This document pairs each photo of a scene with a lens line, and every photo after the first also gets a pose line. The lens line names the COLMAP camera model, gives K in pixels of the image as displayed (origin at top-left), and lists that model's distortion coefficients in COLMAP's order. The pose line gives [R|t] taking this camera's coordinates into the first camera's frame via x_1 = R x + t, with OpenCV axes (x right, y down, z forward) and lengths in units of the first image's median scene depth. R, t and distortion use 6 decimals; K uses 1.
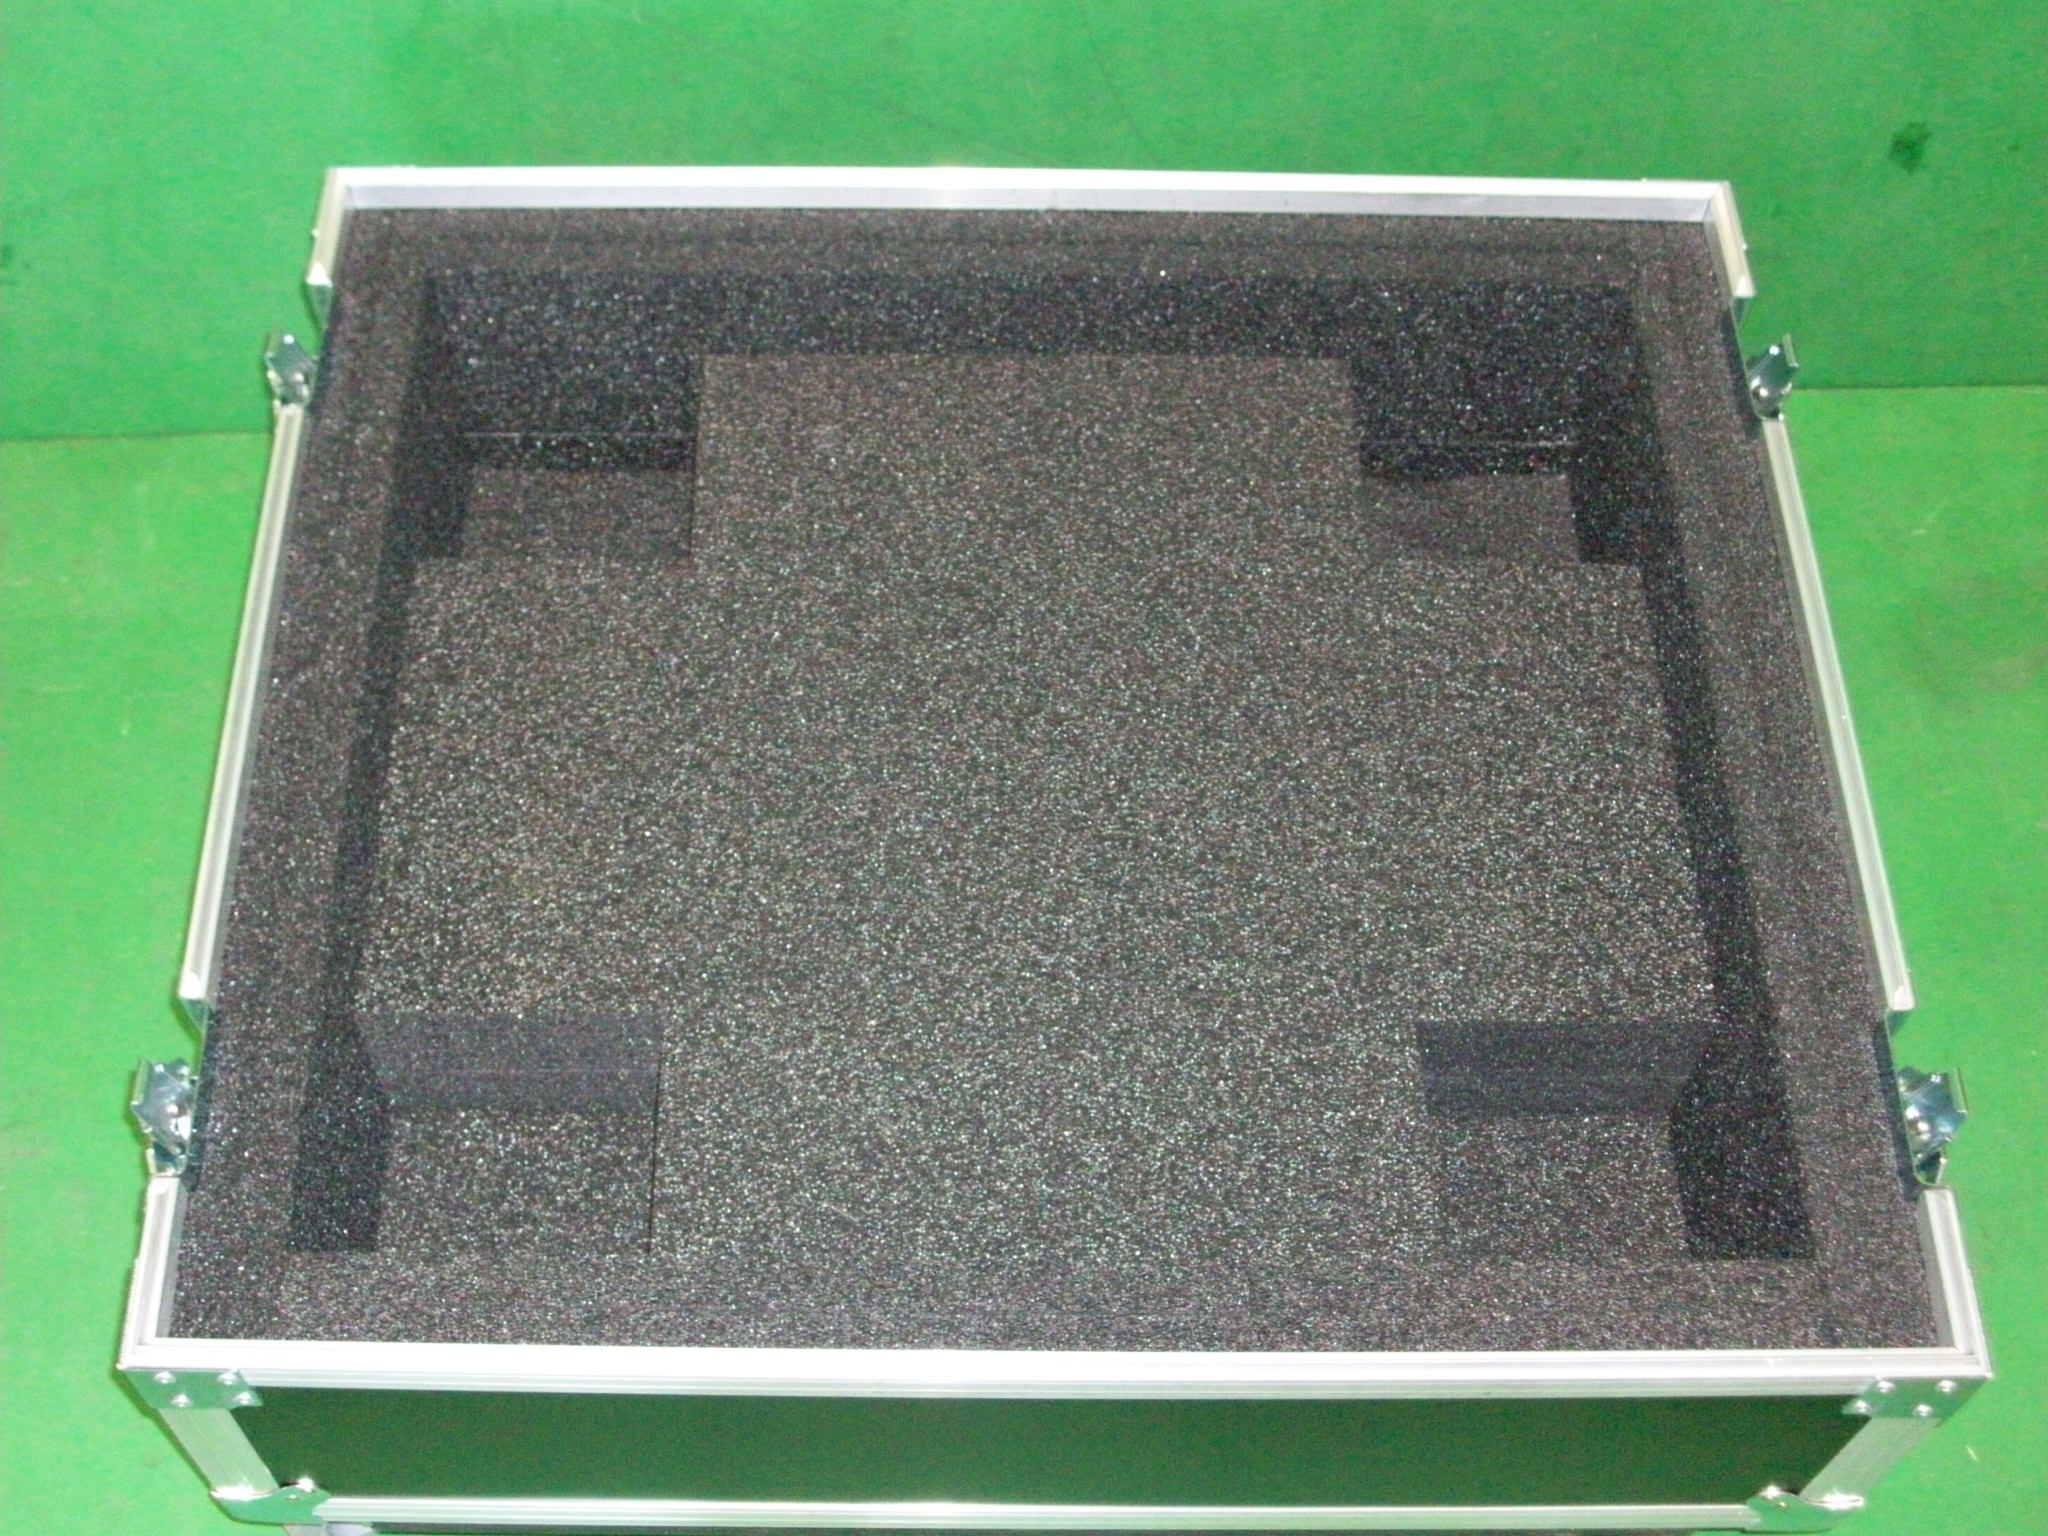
lens RADIAL K [[2547.6, 0, 1039.9], [0, 2547.6, 764.1], [0, 0, 1]] dist [-0.050736, 0.000000]
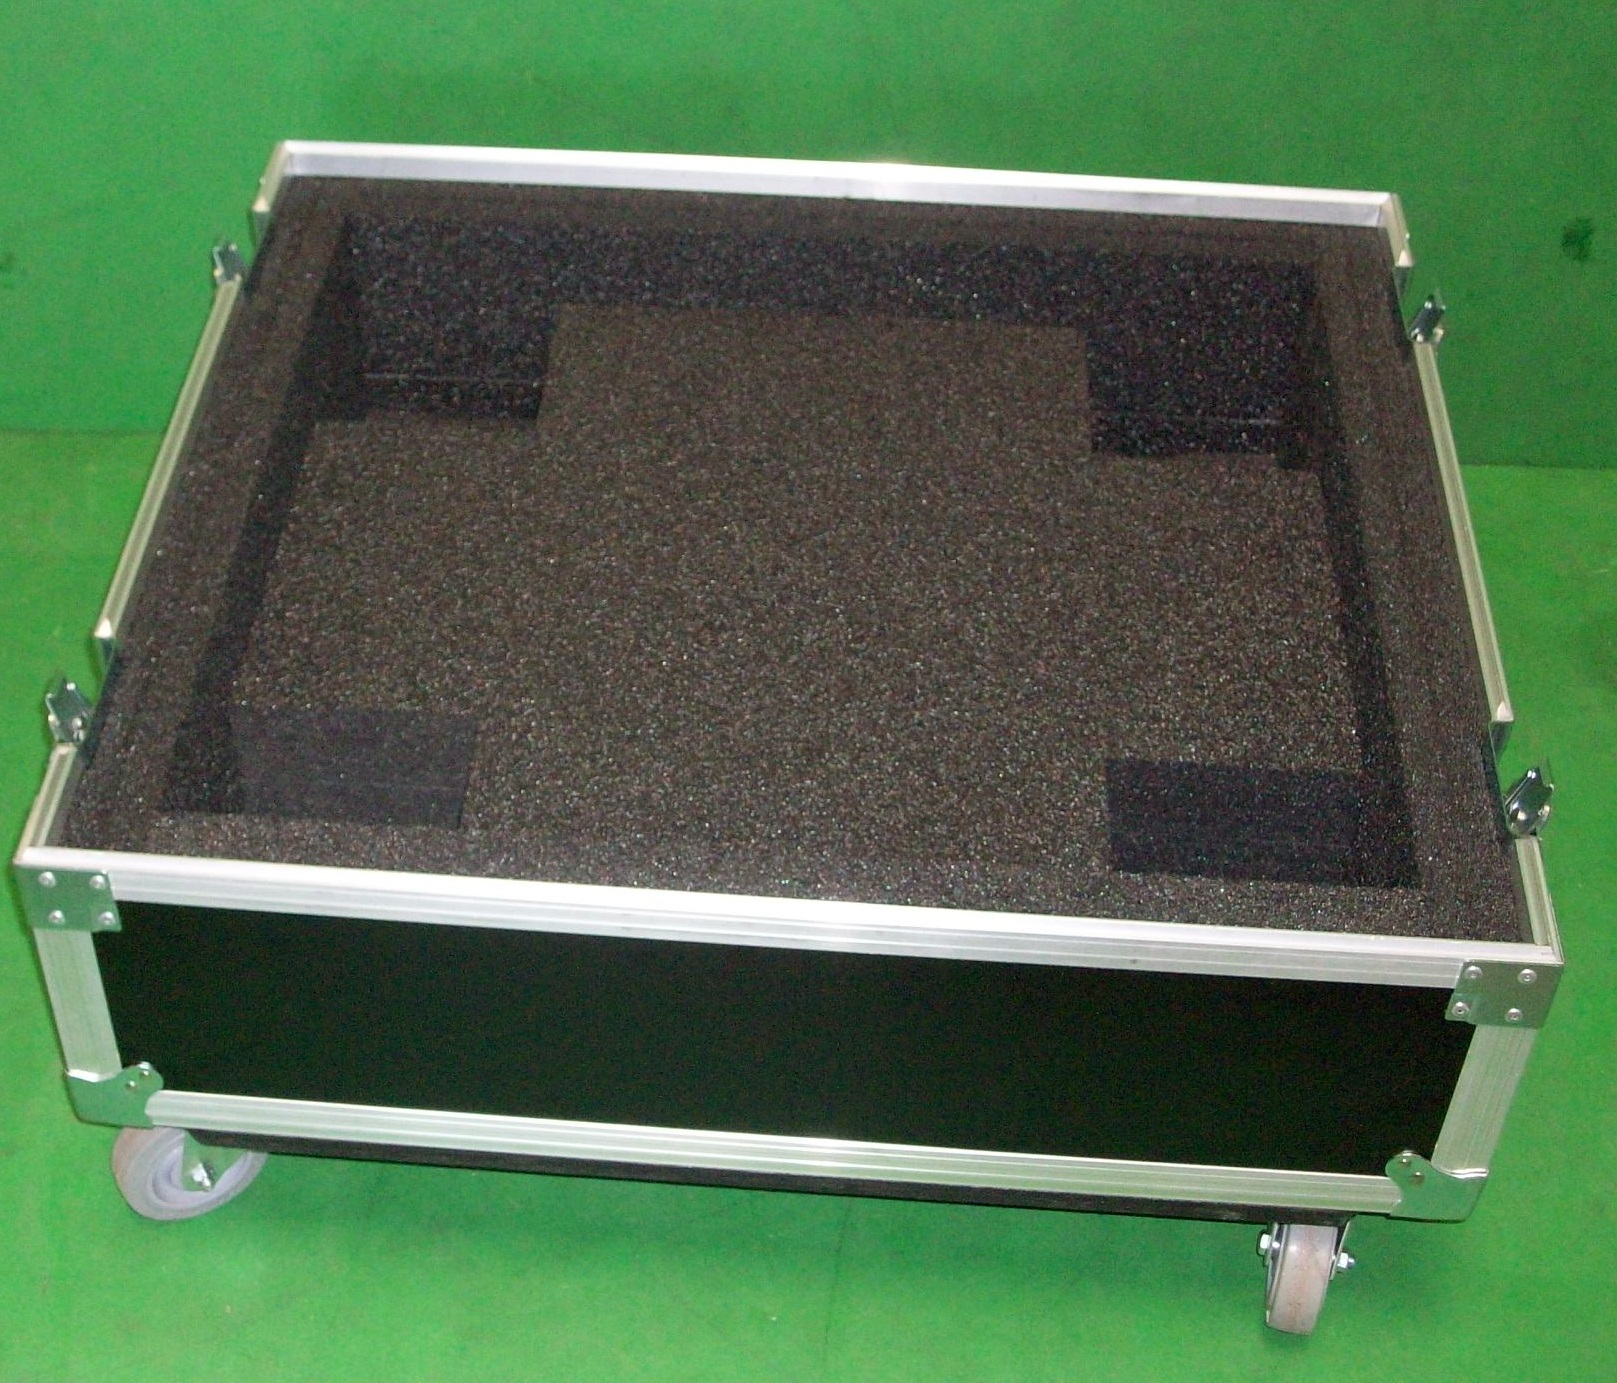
lens RADIAL K [[2562.7, 0, 798.1], [0, 2562.7, 693.6], [0, 0, 1]] dist [-0.032472, 0.000000]
pose [[0.997512, 0.040899, -0.057427, 0.065015], [-0.054008, 0.966861, -0.249525, 0.342329], [0.045318, 0.252005, 0.966664, -0.158319]]
